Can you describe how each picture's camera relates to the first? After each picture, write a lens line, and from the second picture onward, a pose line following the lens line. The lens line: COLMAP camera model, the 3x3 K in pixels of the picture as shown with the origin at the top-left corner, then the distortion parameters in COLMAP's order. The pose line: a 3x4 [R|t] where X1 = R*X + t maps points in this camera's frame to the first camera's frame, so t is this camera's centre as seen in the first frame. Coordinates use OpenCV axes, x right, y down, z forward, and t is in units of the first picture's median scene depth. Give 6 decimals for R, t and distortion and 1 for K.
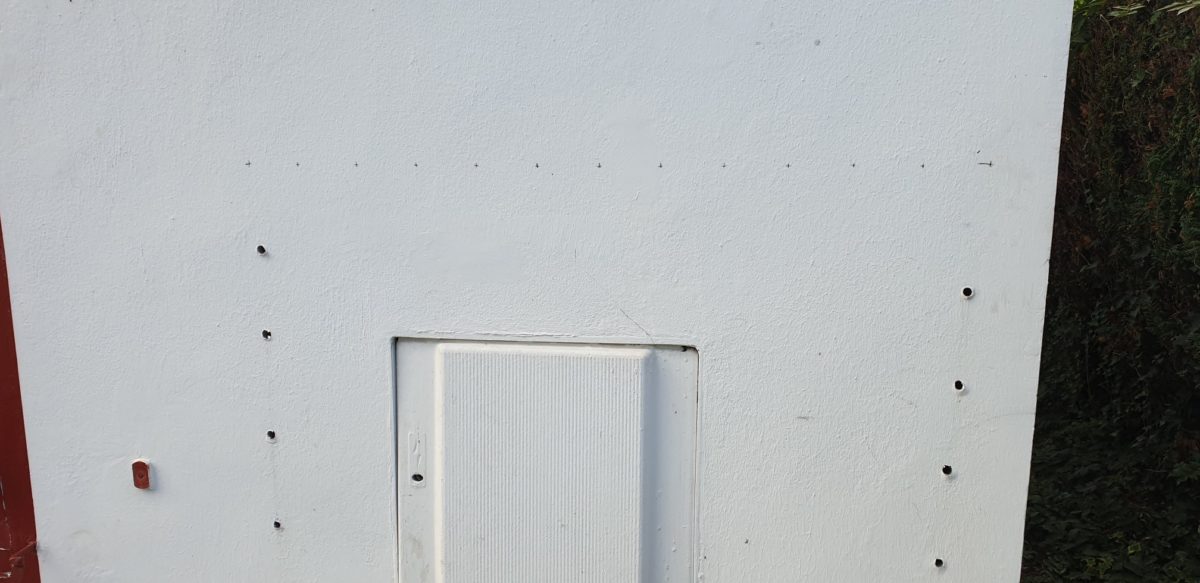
lens RADIAL K [[960.3, 0, 625.3], [0, 960.3, 329.6], [0, 0, 1]] dist [-0.005823, 0.061917]
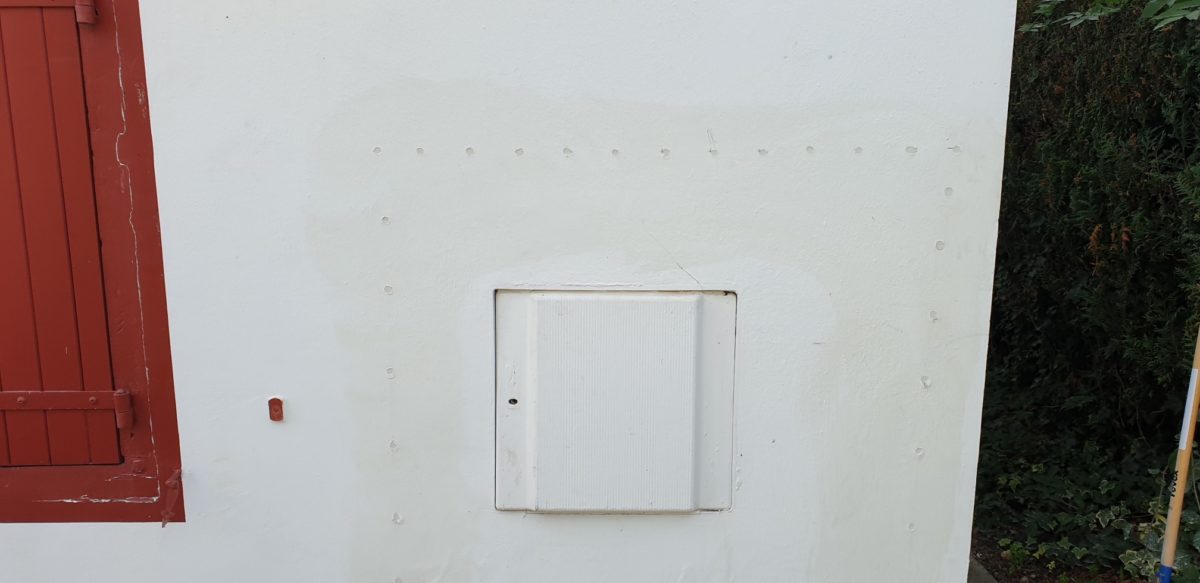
lens RADIAL K [[960.3, 0, 625.3], [0, 960.3, 329.6], [0, 0, 1]] dist [-0.005823, 0.061917]
pose [[0.993925, -0.024855, 0.107214, -0.106930], [0.023143, 0.999584, 0.017187, 0.022108], [-0.107597, -0.014602, 0.994087, -0.134868]]
